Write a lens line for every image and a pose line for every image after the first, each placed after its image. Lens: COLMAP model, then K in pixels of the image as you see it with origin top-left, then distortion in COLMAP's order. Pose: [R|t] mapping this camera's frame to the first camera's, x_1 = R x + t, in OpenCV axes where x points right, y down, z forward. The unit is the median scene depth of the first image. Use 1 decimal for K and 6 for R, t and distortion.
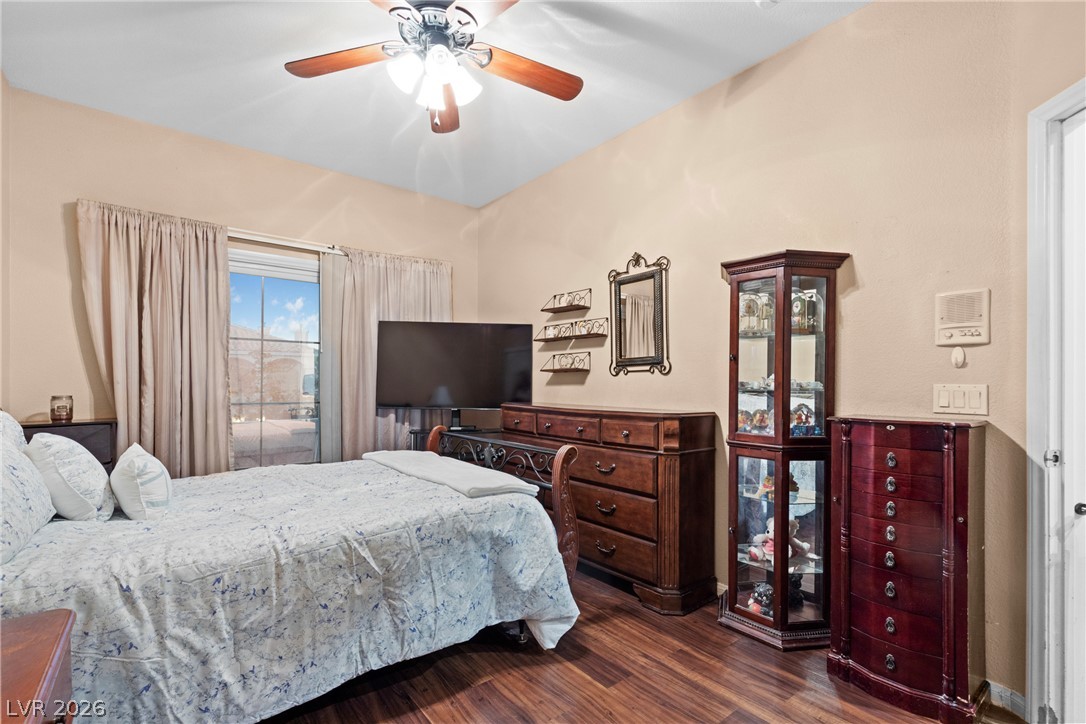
lens RADIAL K [[488.0, 0, 546.4], [0, 488.0, 382.6], [0, 0, 1]] dist [0.002941, 0.000343]
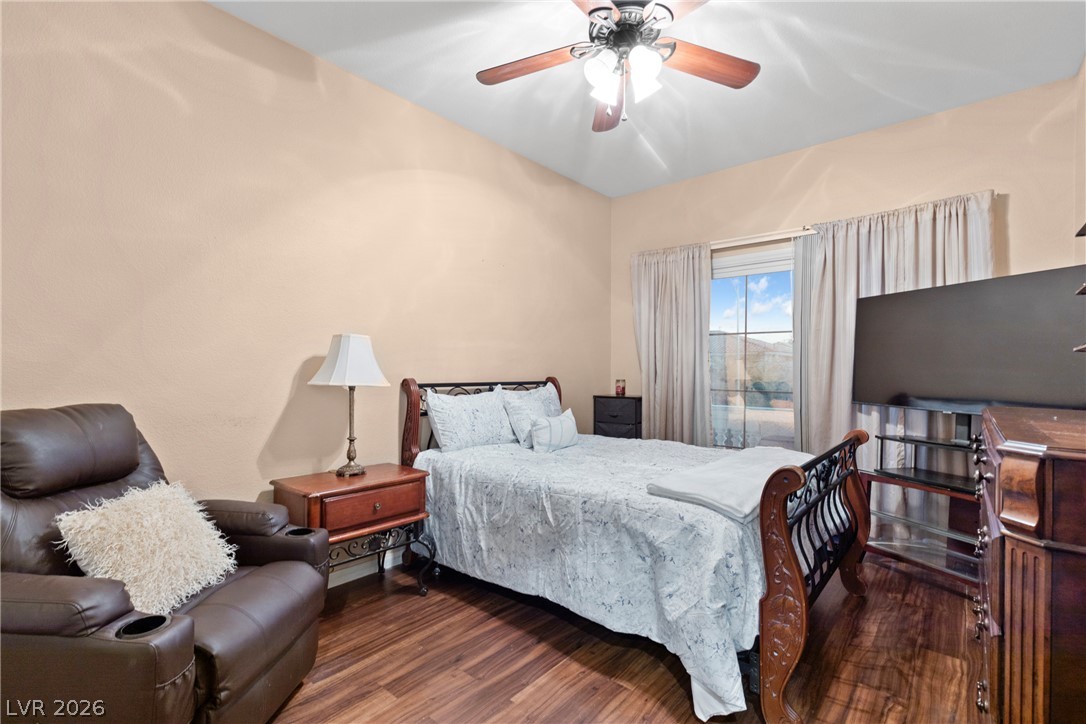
lens RADIAL K [[495.0, 0, 551.4], [0, 495.0, 369.7], [0, 0, 1]] dist [0.002242, 0.000032]
pose [[0.188984, -0.001378, -0.981979, 0.802391], [-0.008020, 0.999963, -0.002947, 0.002509], [0.981947, 0.008432, 0.188966, 0.682983]]
